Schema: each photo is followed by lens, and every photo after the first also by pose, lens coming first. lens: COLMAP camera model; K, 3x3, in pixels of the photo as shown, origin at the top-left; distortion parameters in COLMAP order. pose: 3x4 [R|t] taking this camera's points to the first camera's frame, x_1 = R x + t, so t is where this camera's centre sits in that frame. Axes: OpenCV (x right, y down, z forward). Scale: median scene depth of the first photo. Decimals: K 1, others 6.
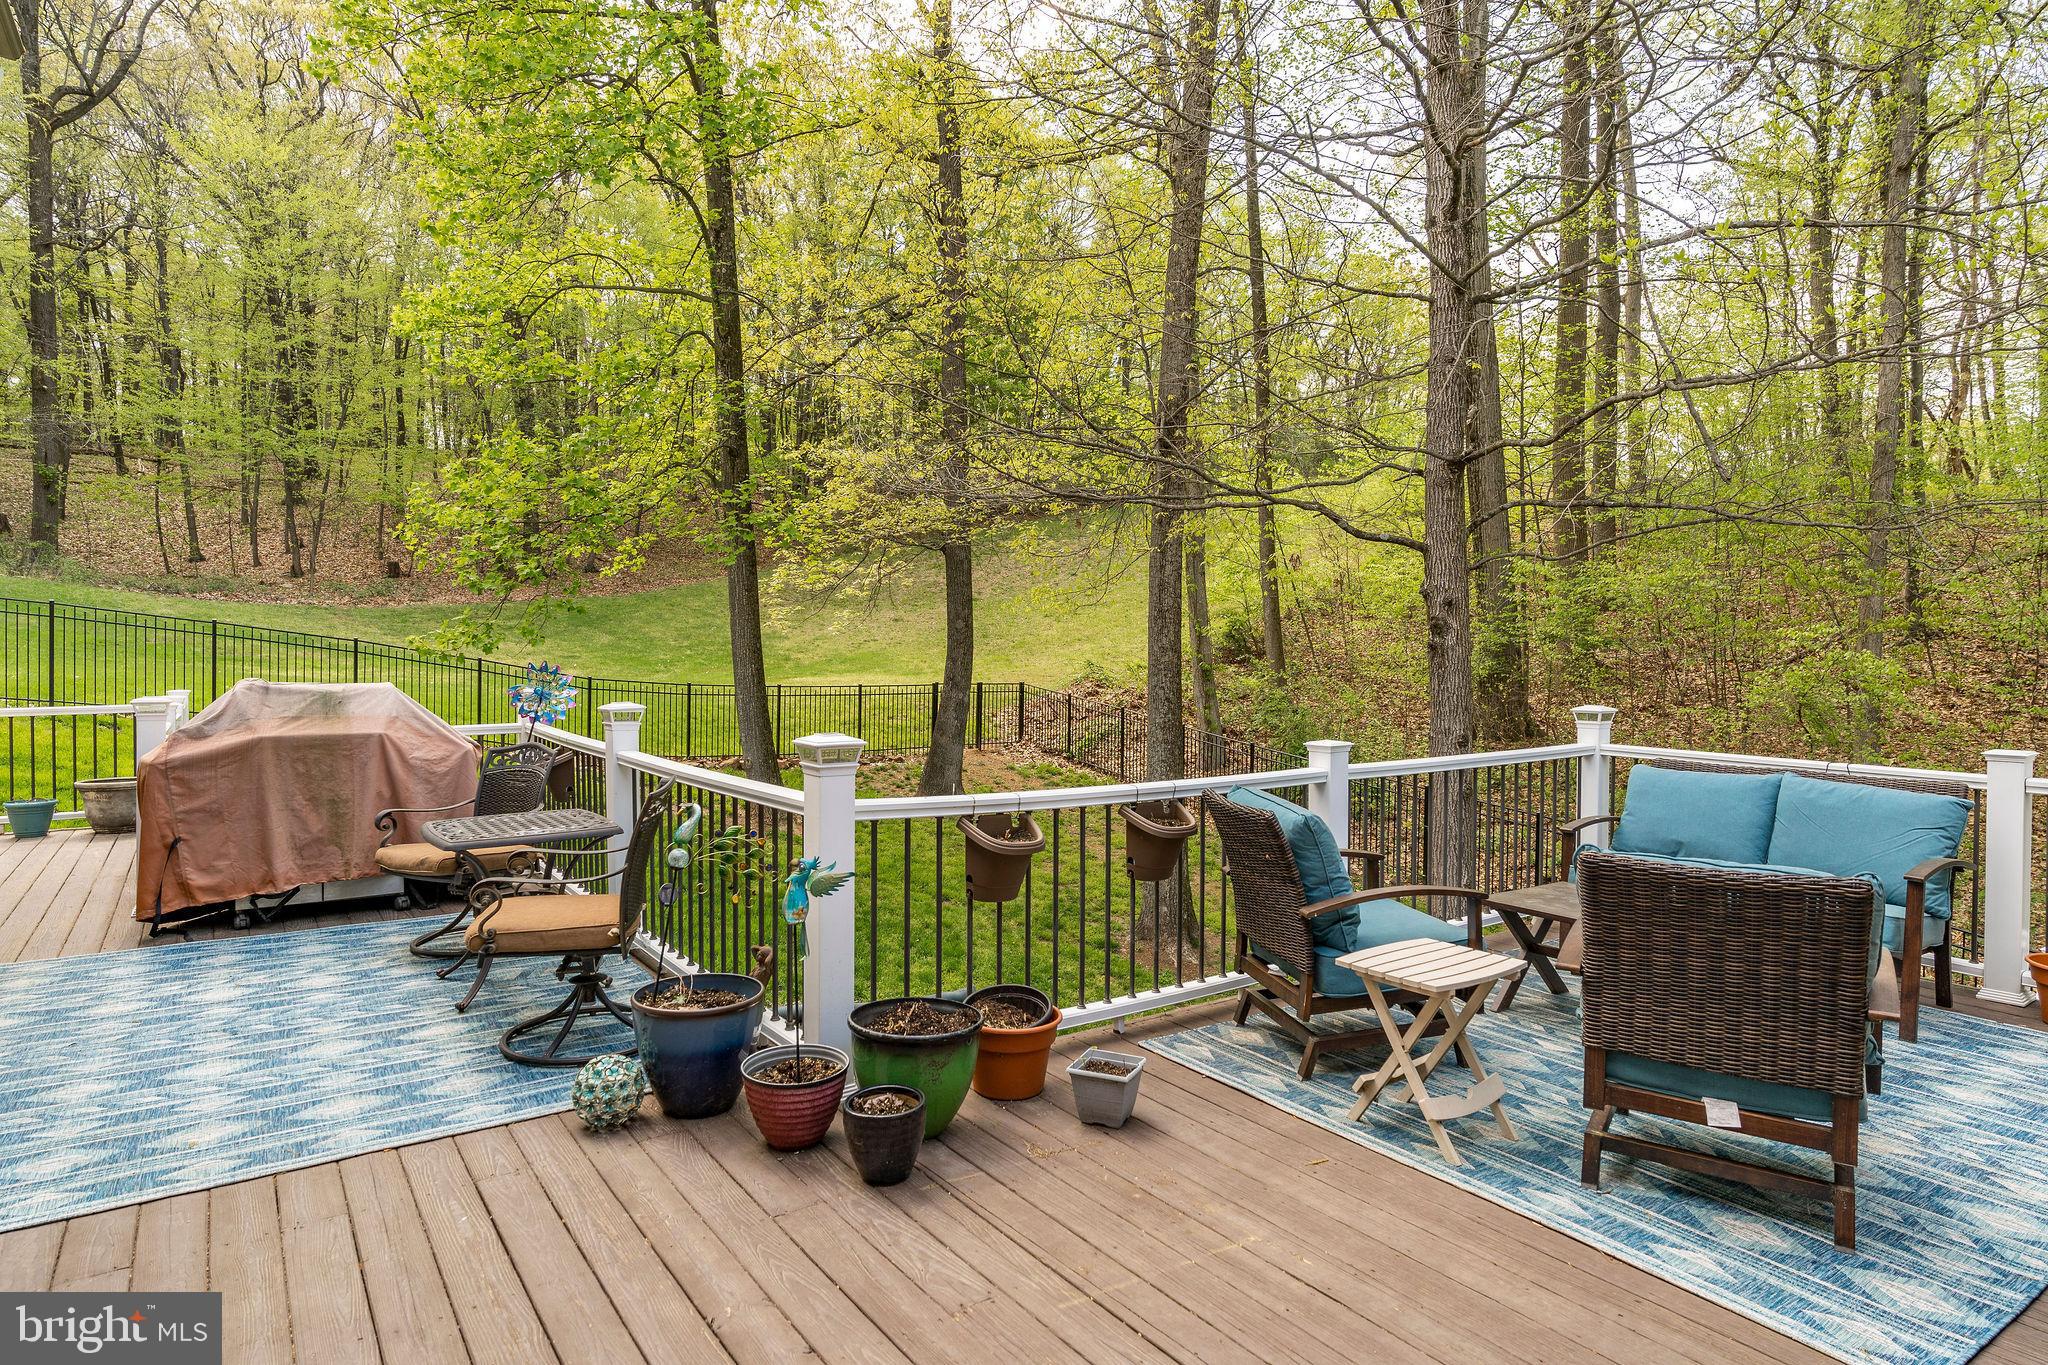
lens RADIAL K [[1146.6, 0, 1018.0], [0, 1146.6, 669.5], [0, 0, 1]] dist [-0.005387, 0.003614]
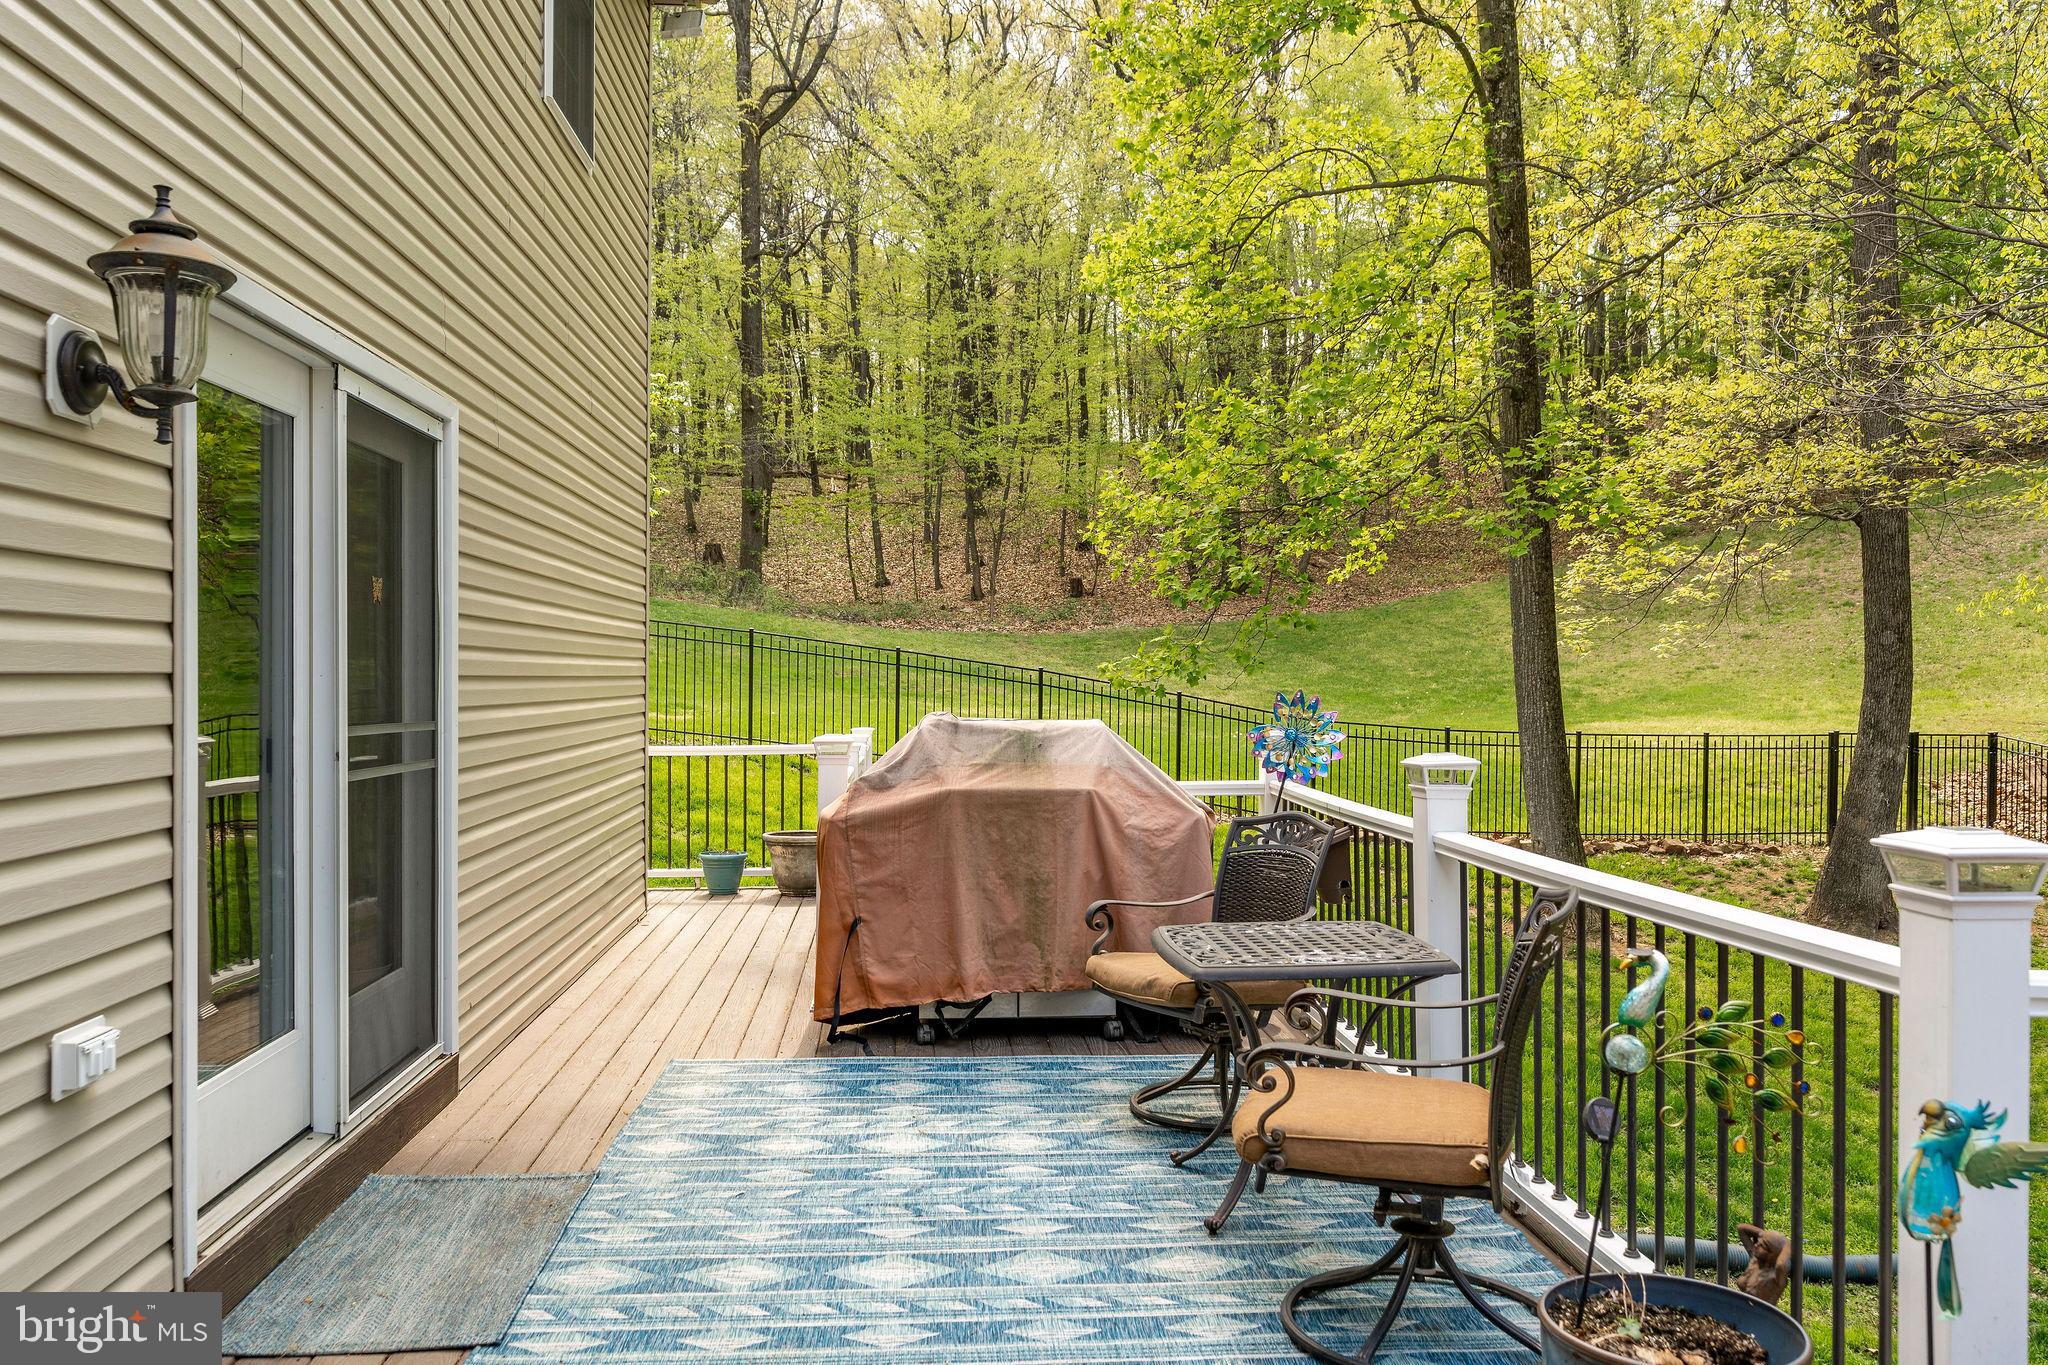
lens RADIAL K [[1562.8, 0, 1024.0], [0, 1562.8, 682.5], [0, 0, 1]] dist [0.006230, -0.003252]
pose [[0.862067, -0.002899, -0.506785, -0.098516], [-0.006126, 0.999851, -0.016140, 0.004709], [0.506757, 0.017018, 0.861921, 0.139208]]
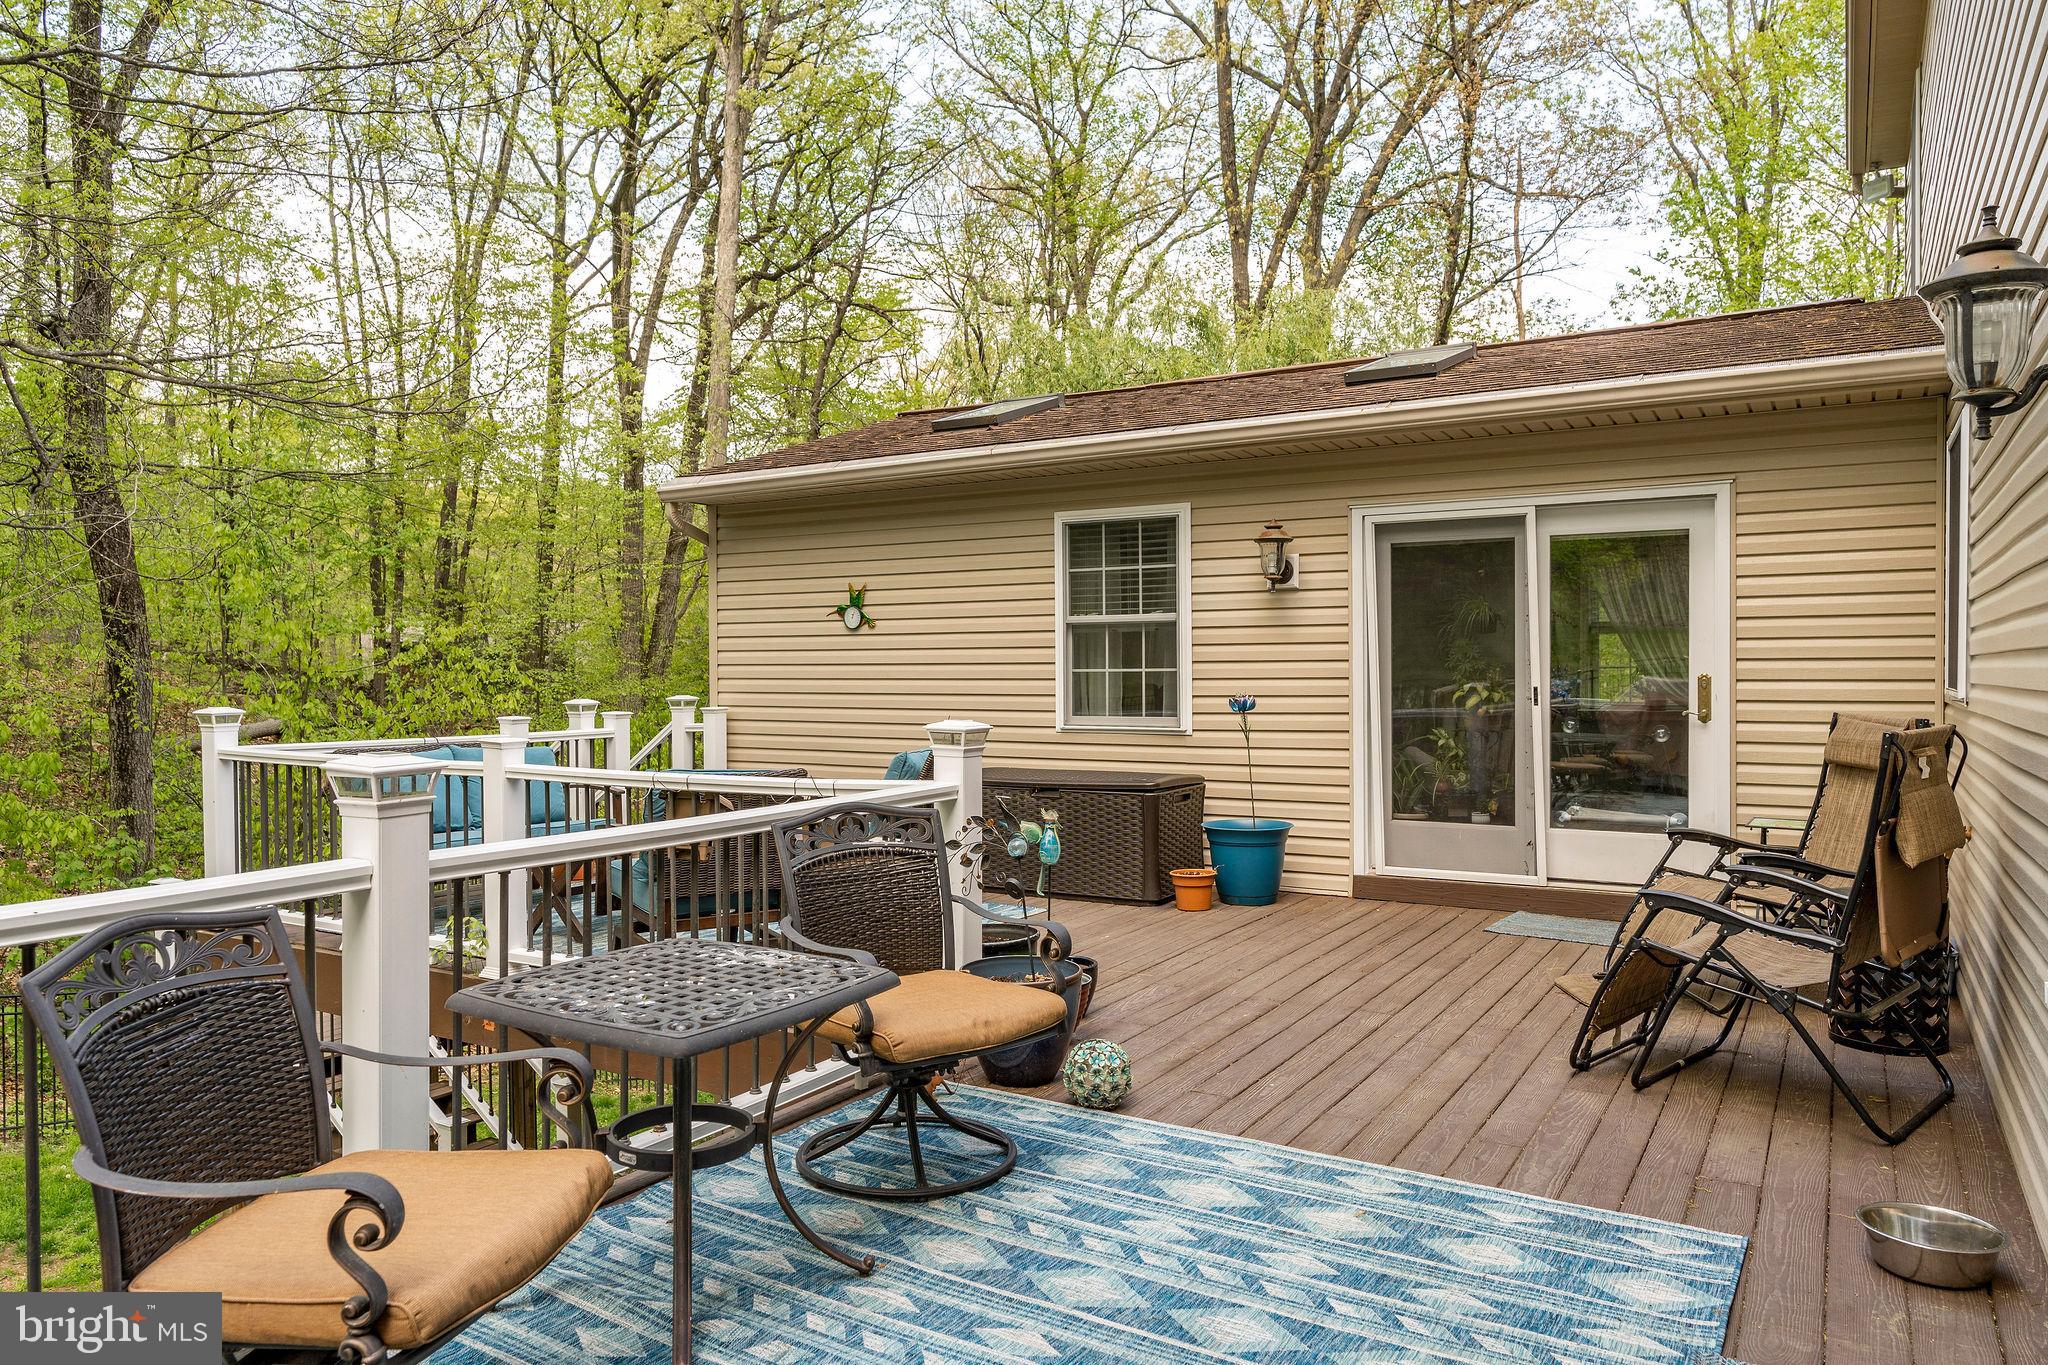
lens RADIAL K [[1369.2, 0, 1024.0], [0, 1369.2, 682.5], [0, 0, 1]] dist [-0.002177, -0.000726]
pose [[-0.408027, -0.013286, 0.912873, -0.832801], [0.016791, 0.999616, 0.022053, -0.005184], [-0.912815, 0.024326, -0.407647, 0.880767]]
